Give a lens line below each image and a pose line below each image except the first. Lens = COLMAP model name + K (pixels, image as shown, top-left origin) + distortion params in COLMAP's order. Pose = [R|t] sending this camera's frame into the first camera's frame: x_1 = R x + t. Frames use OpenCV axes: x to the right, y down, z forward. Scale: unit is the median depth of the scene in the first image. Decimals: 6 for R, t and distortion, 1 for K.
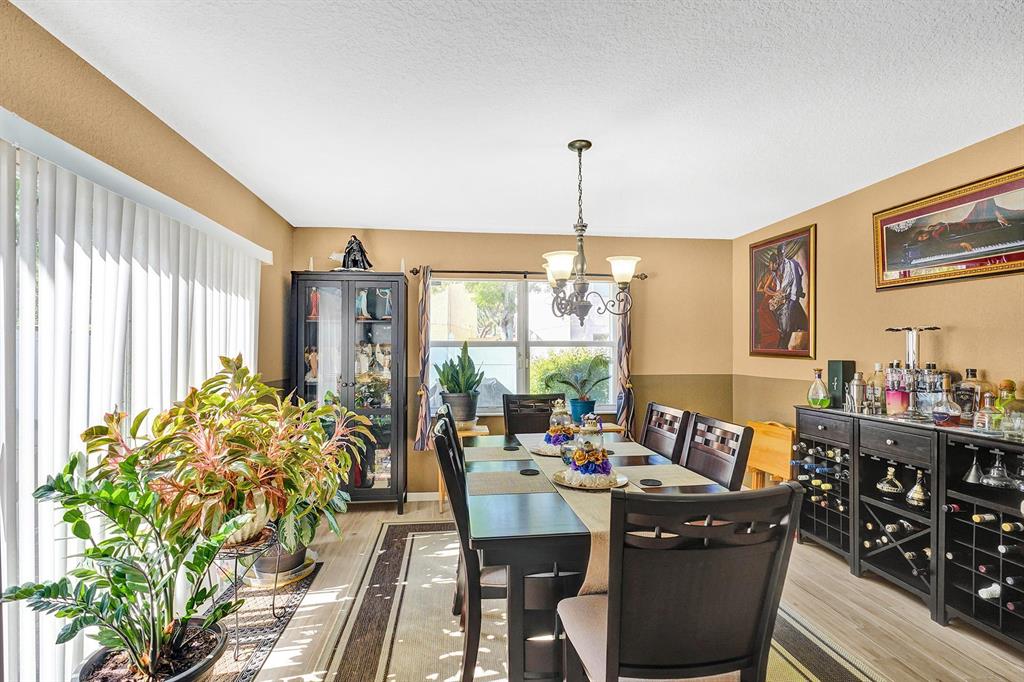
lens RADIAL K [[475.2, 0, 507.2], [0, 475.2, 346.3], [0, 0, 1]] dist [-0.006020, -0.001153]
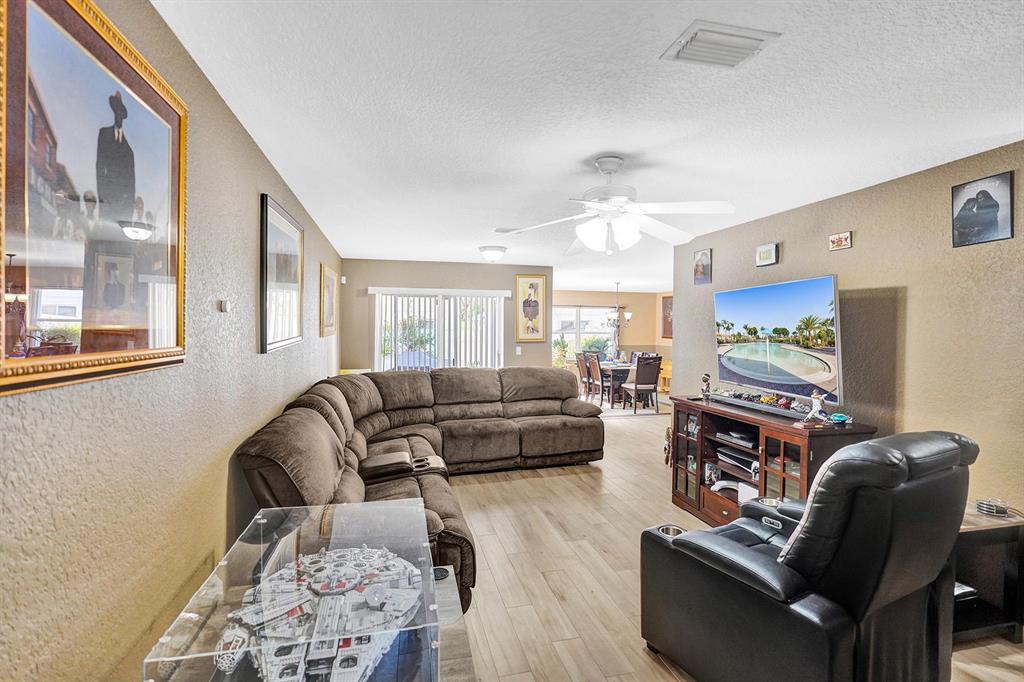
lens RADIAL K [[475.2, 0, 507.2], [0, 475.2, 346.3], [0, 0, 1]] dist [-0.006020, -0.001153]
pose [[0.991321, -0.000353, 0.131467, -0.924173], [-0.005208, 0.999106, 0.041960, -0.054130], [-0.131364, -0.042280, 0.990432, -2.022133]]
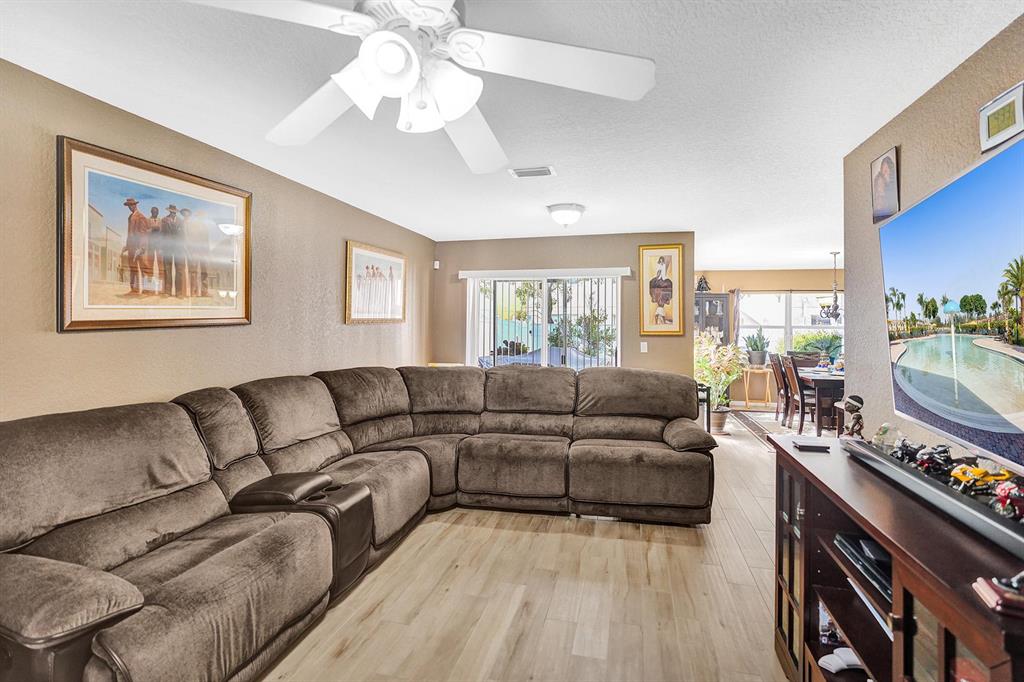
lens RADIAL K [[490.6, 0, 510.9], [0, 490.6, 310.9], [0, 0, 1]] dist [-0.000219, -0.000435]
pose [[0.939479, 0.000992, -0.342605, -0.451169], [-0.008143, 0.999778, -0.019434, -0.030277], [0.342510, 0.021048, 0.939278, -1.627932]]
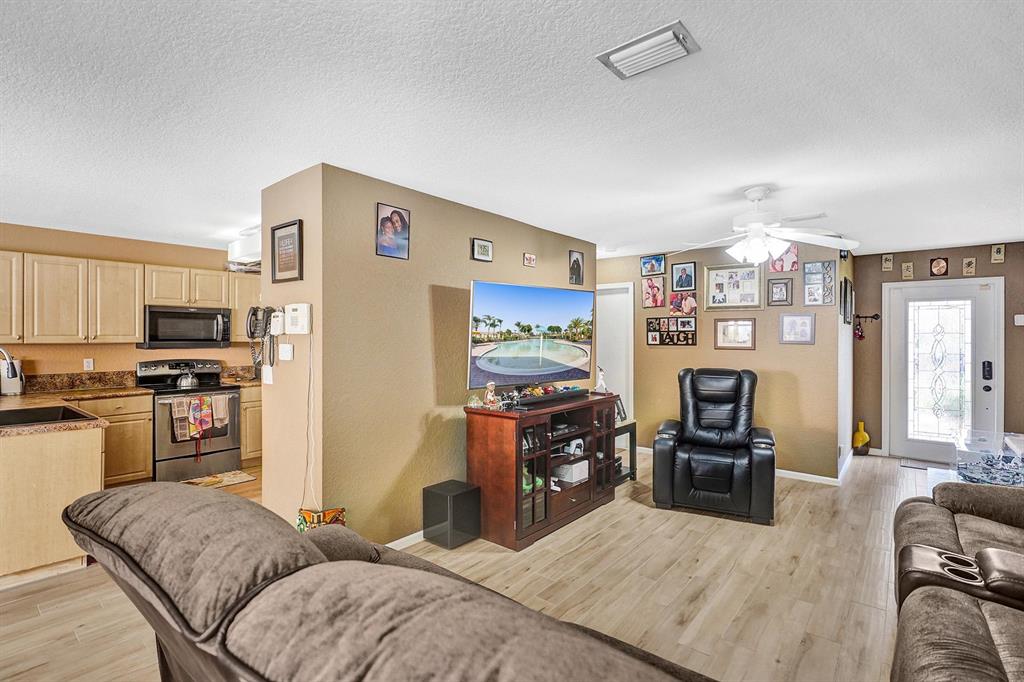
lens RADIAL K [[480.3, 0, 515.2], [0, 480.3, 336.6], [0, 0, 1]] dist [-0.012030, -0.000476]
pose [[-0.698831, -0.001127, 0.715286, -1.011496], [-0.004928, 0.999983, -0.003240, -0.023147], [-0.715270, -0.005789, -0.698824, -0.210944]]
